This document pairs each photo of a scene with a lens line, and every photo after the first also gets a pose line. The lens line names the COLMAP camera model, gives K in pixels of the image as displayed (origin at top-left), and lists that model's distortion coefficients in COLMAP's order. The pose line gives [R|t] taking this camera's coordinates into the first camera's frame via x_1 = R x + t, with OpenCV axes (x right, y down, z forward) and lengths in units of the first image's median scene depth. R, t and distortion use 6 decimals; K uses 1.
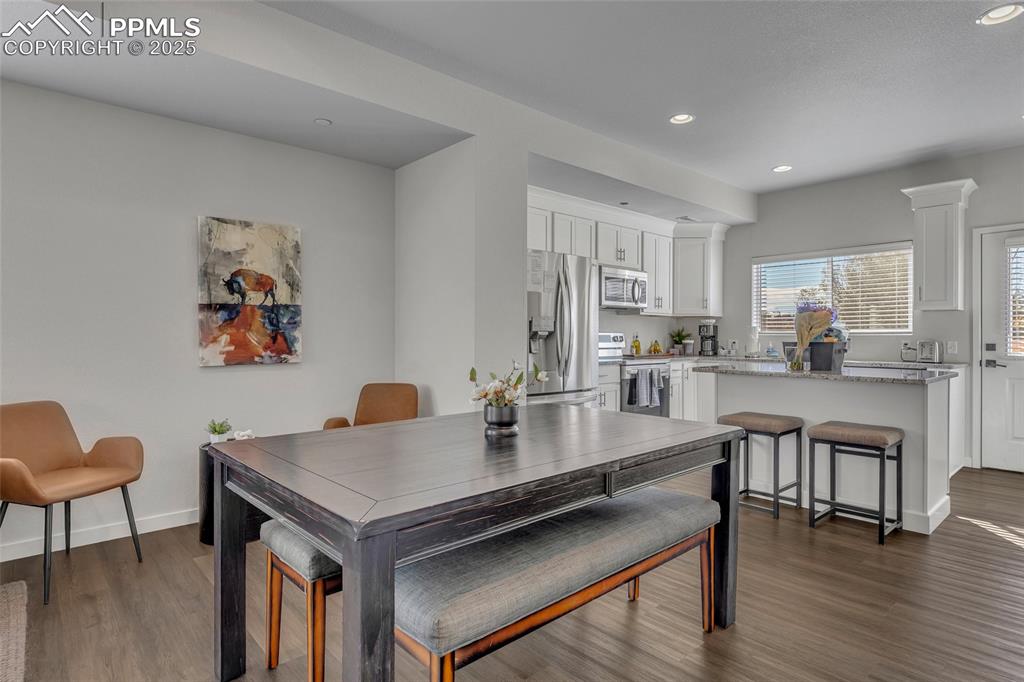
lens RADIAL K [[538.5, 0, 513.4], [0, 538.5, 336.9], [0, 0, 1]] dist [-0.004446, -0.000424]
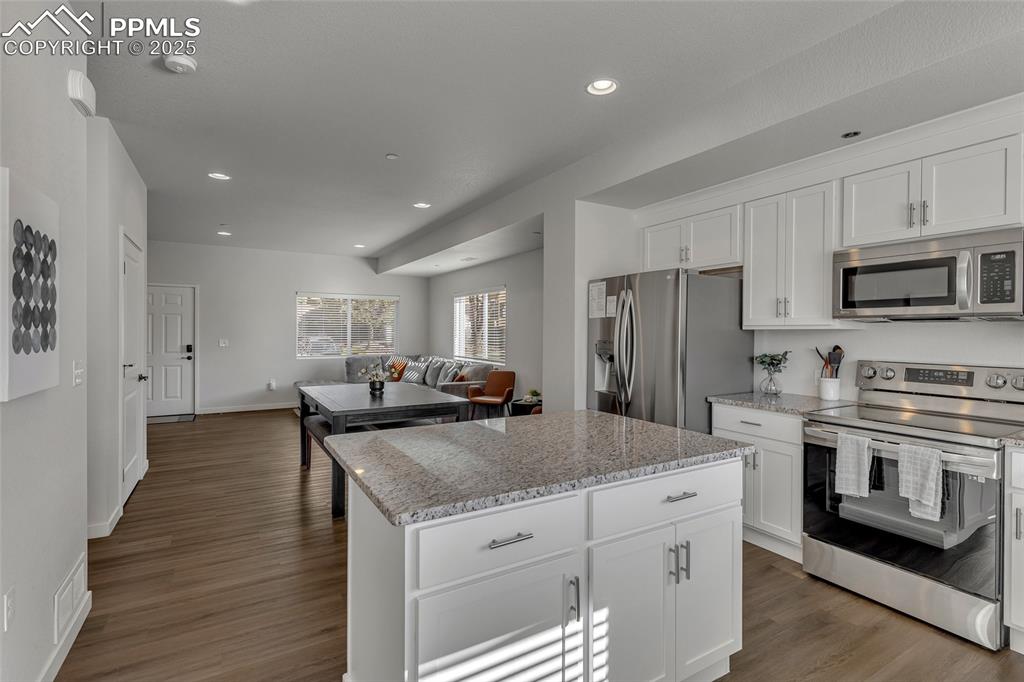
lens RADIAL K [[471.1, 0, 520.2], [0, 471.1, 330.6], [0, 0, 1]] dist [0.012414, -0.001301]
pose [[-0.168483, -0.007885, -0.985673, 0.642109], [-0.010157, 0.999929, -0.006263, -0.032061], [0.985652, 0.008956, -0.168551, 0.639532]]
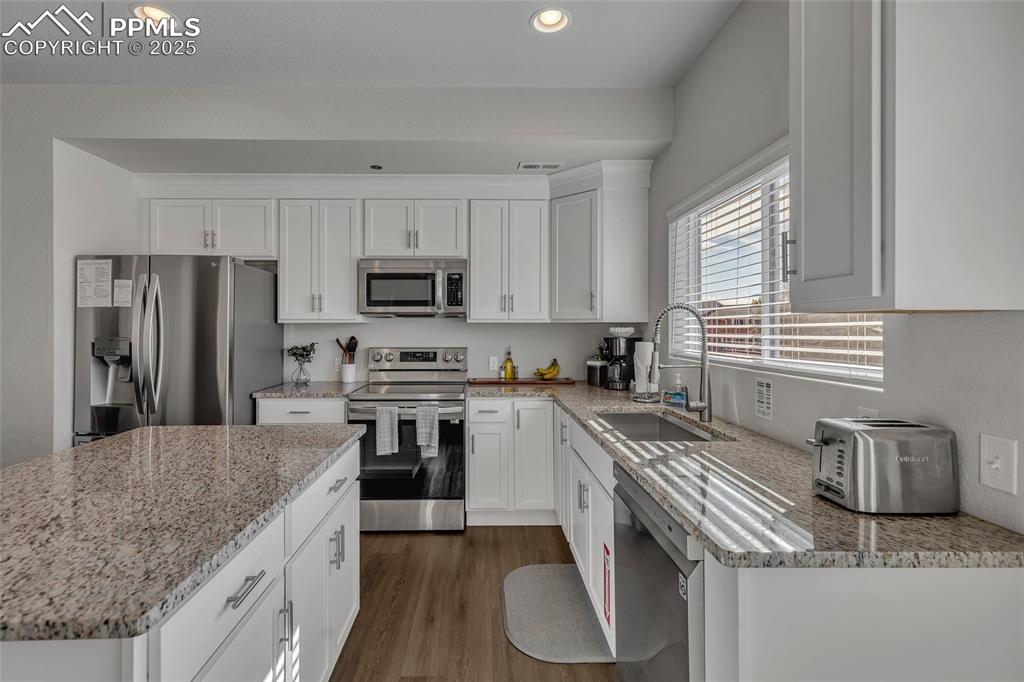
lens RADIAL K [[471.1, 0, 491.9], [0, 471.1, 322.3], [0, 0, 1]] dist [0.012414, -0.001301]
pose [[0.760872, -0.010330, -0.648820, 0.614633], [0.000884, 0.999889, -0.014884, -0.031621], [0.648902, 0.010751, 0.760796, 0.542653]]
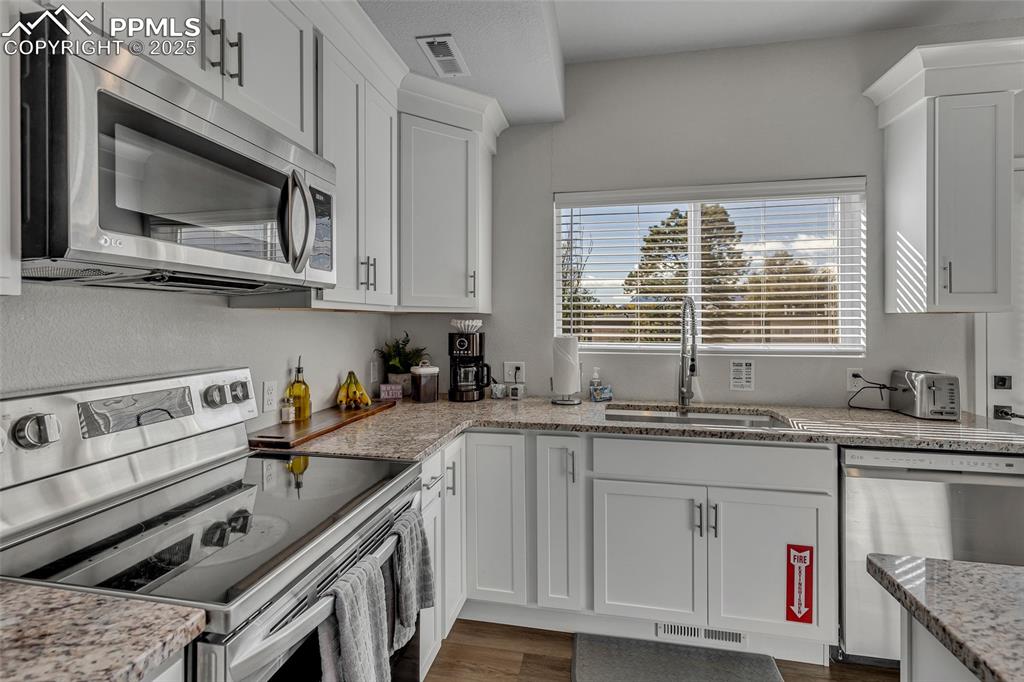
lens RADIAL K [[471.1, 0, 513.1], [0, 471.1, 318.5], [0, 0, 1]] dist [0.012414, -0.001301]
pose [[0.794345, 0.001381, 0.607466, 0.158207], [0.001933, 0.999987, -0.004801, -0.032832], [-0.607464, 0.004988, 0.794331, 0.690953]]
